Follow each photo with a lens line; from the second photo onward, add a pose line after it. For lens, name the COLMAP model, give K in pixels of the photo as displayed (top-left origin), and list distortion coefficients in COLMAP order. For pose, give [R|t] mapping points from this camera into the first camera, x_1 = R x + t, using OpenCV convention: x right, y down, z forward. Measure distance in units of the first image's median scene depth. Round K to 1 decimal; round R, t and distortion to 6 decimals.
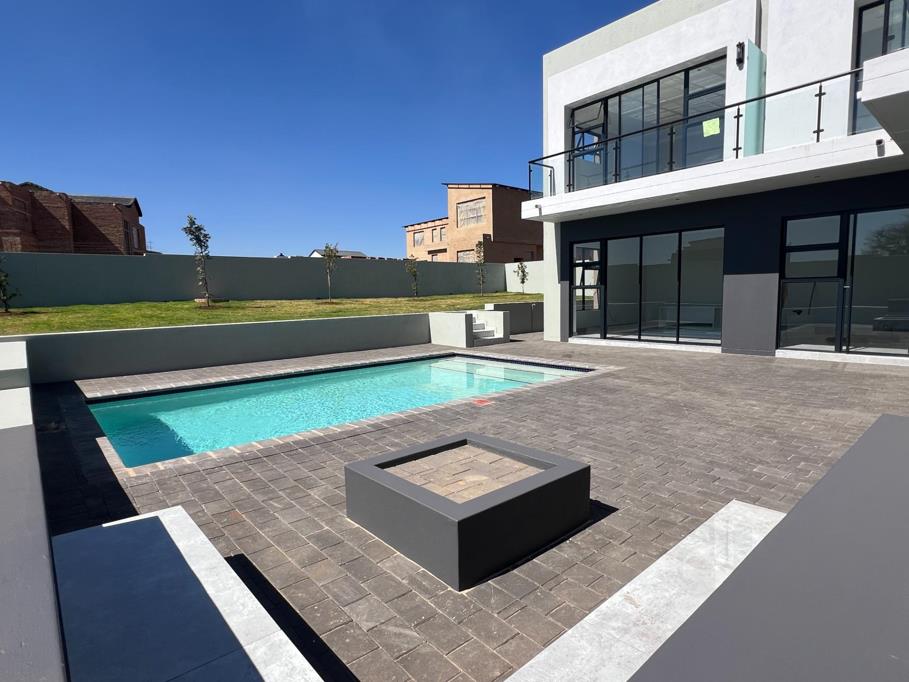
lens RADIAL K [[489.0, 0, 456.6], [0, 489.0, 343.2], [0, 0, 1]] dist [-0.003148, -0.000725]
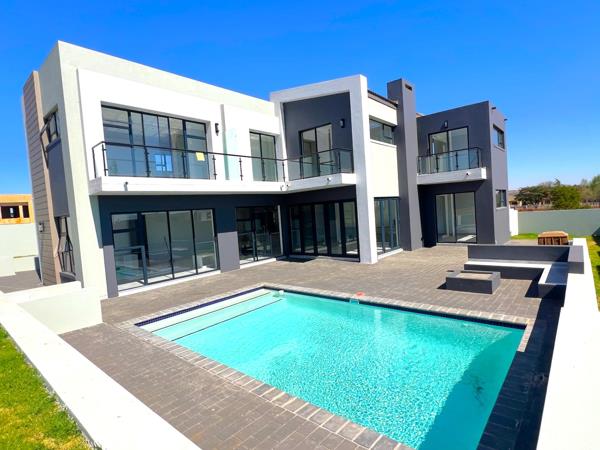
lens RADIAL K [[322.8, 0, 301.4], [0, 322.8, 226.5], [0, 0, 1]] dist [-0.003148, -0.000725]
pose [[-0.130382, -0.015525, 0.991342, -0.735792], [0.171709, 0.984414, 0.038000, -0.150074], [-0.976482, 0.175177, -0.125684, 0.785540]]
